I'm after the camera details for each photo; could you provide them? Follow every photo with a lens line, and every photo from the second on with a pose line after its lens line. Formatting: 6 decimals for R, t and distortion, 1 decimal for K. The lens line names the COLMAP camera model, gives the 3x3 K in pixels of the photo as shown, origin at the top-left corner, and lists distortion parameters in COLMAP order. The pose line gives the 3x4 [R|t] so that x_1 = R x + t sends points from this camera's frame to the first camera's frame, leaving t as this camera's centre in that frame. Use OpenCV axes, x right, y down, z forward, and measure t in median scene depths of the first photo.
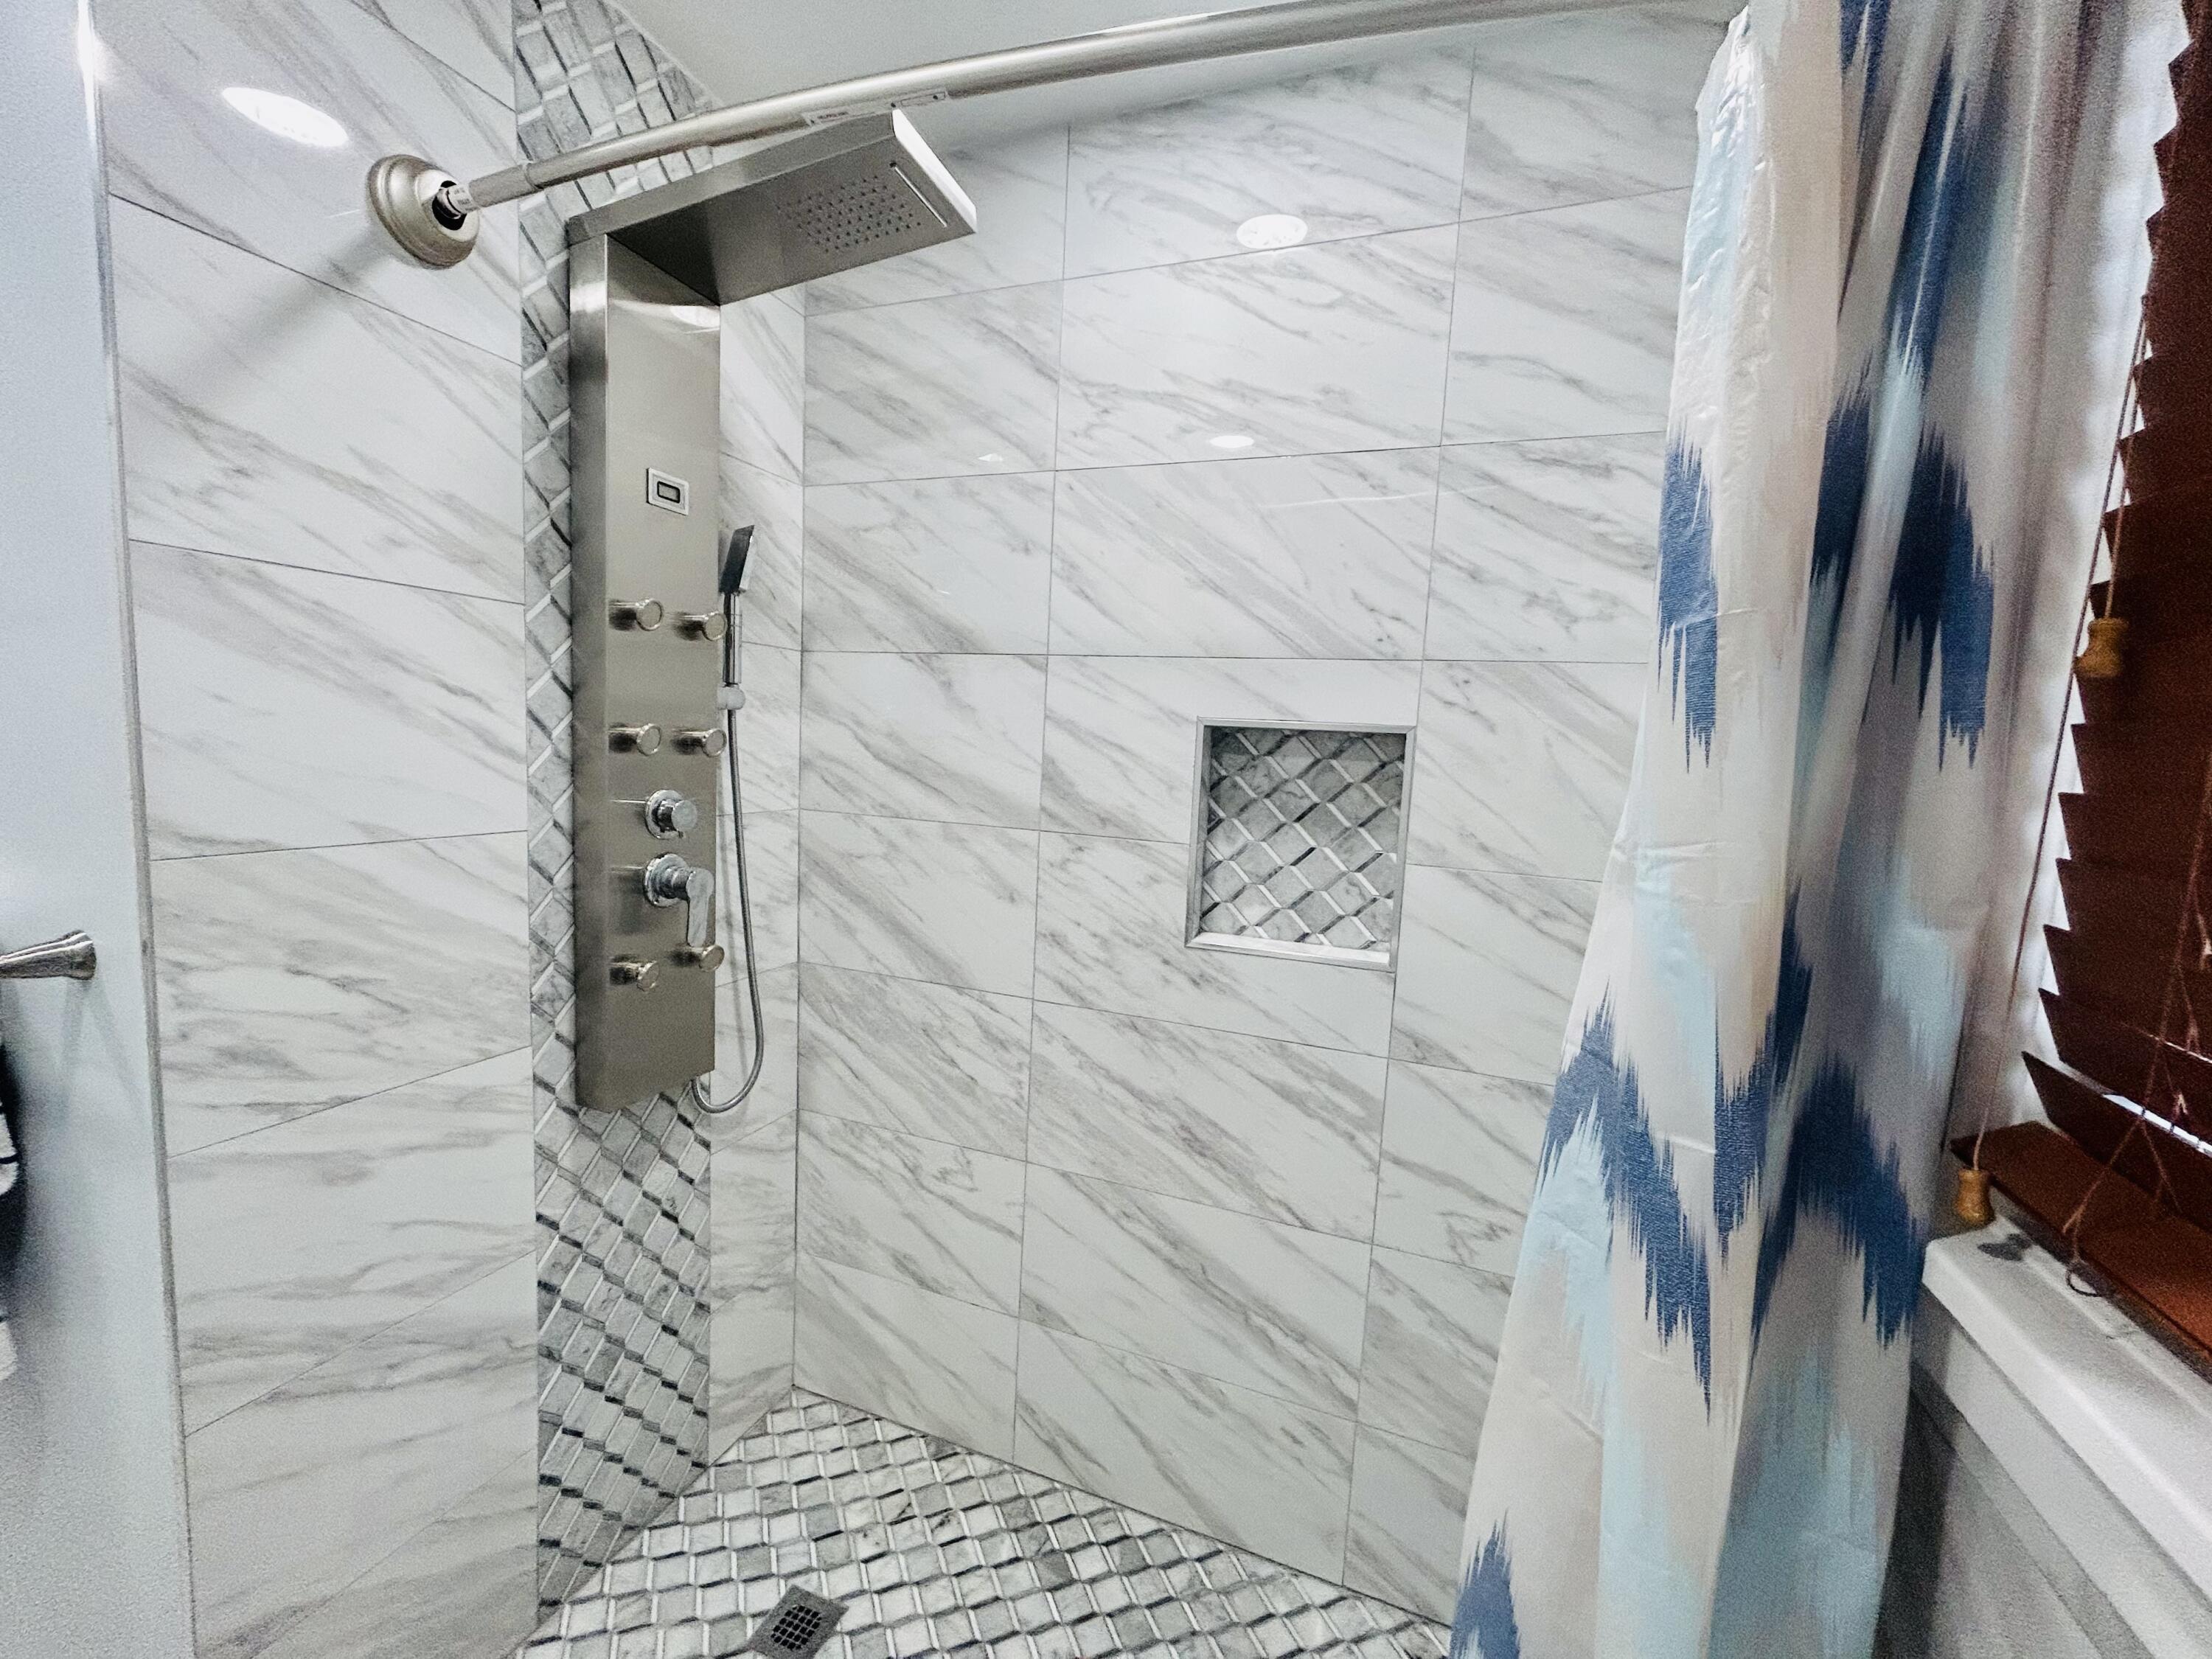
lens RADIAL K [[879.5, 0, 1111.4], [0, 879.5, 837.1], [0, 0, 1]] dist [-0.002527, 0.000013]
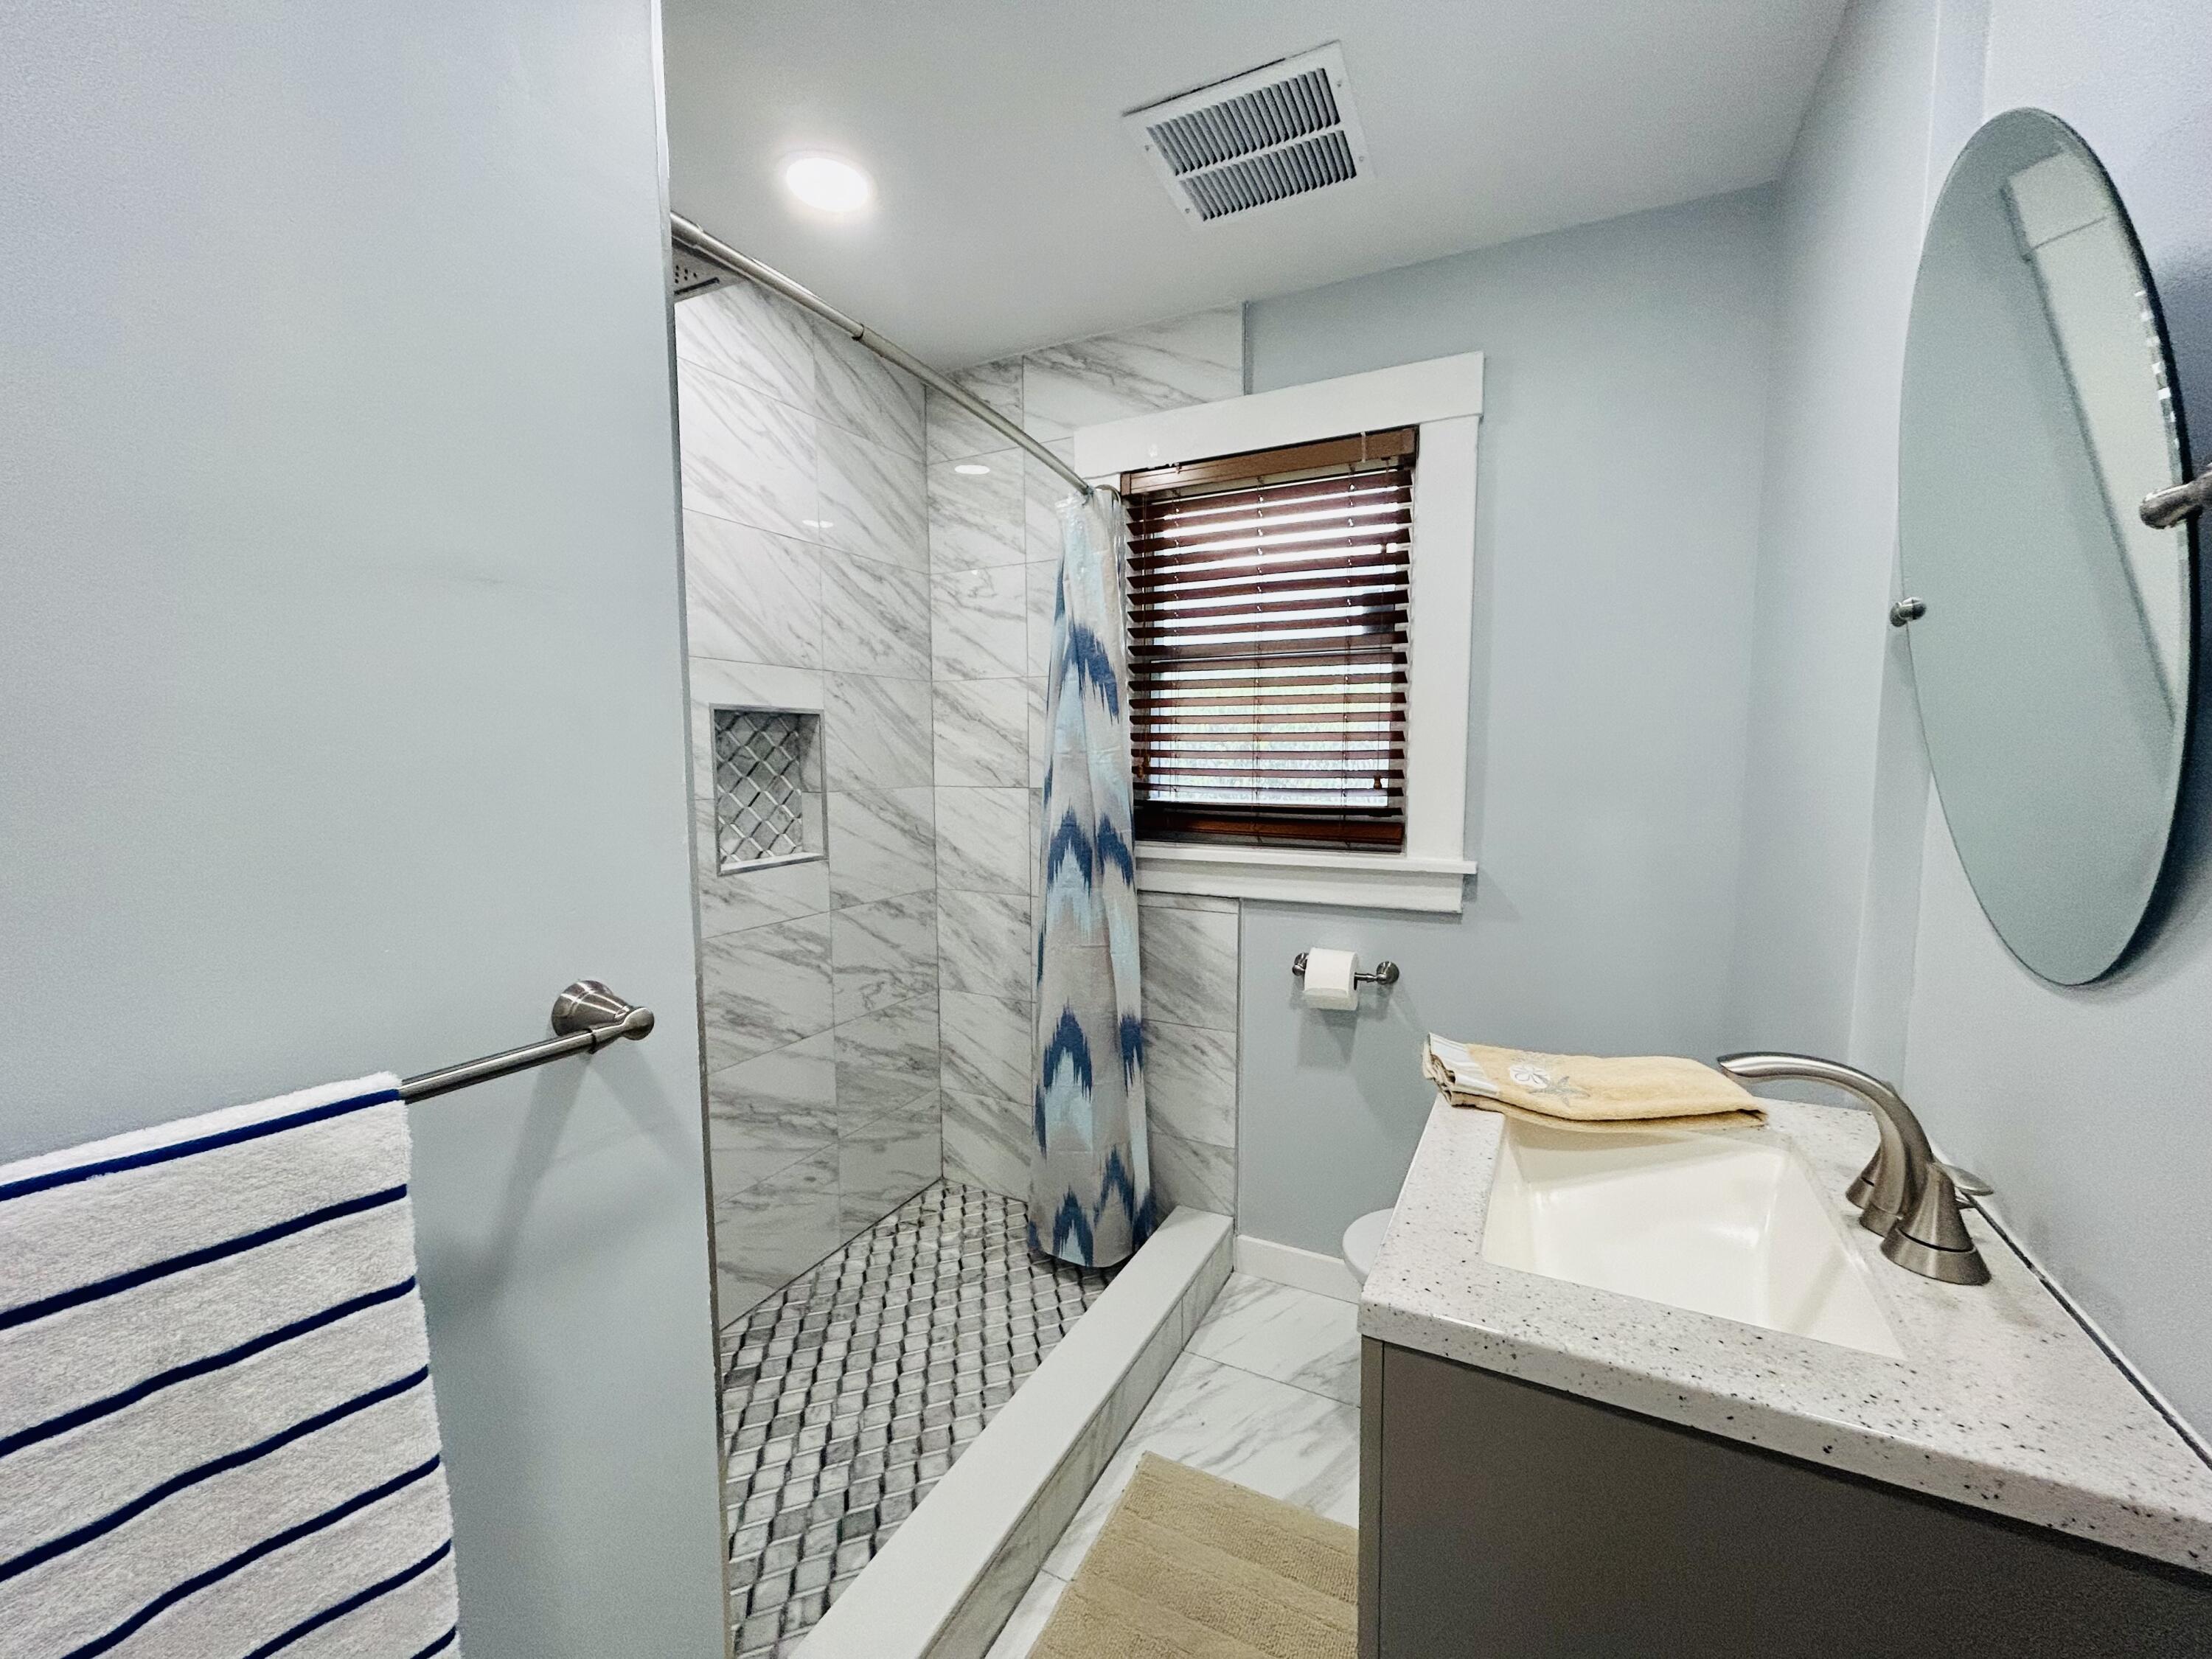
lens RADIAL K [[893.5, 0, 1109.5], [0, 893.5, 833.2], [0, 0, 1]] dist [0.001179, 0.000032]
pose [[0.107590, -0.148135, 0.983097, -1.219110], [0.109505, 0.984586, 0.136375, -0.062014], [-0.988146, 0.092981, 0.122153, 0.254377]]
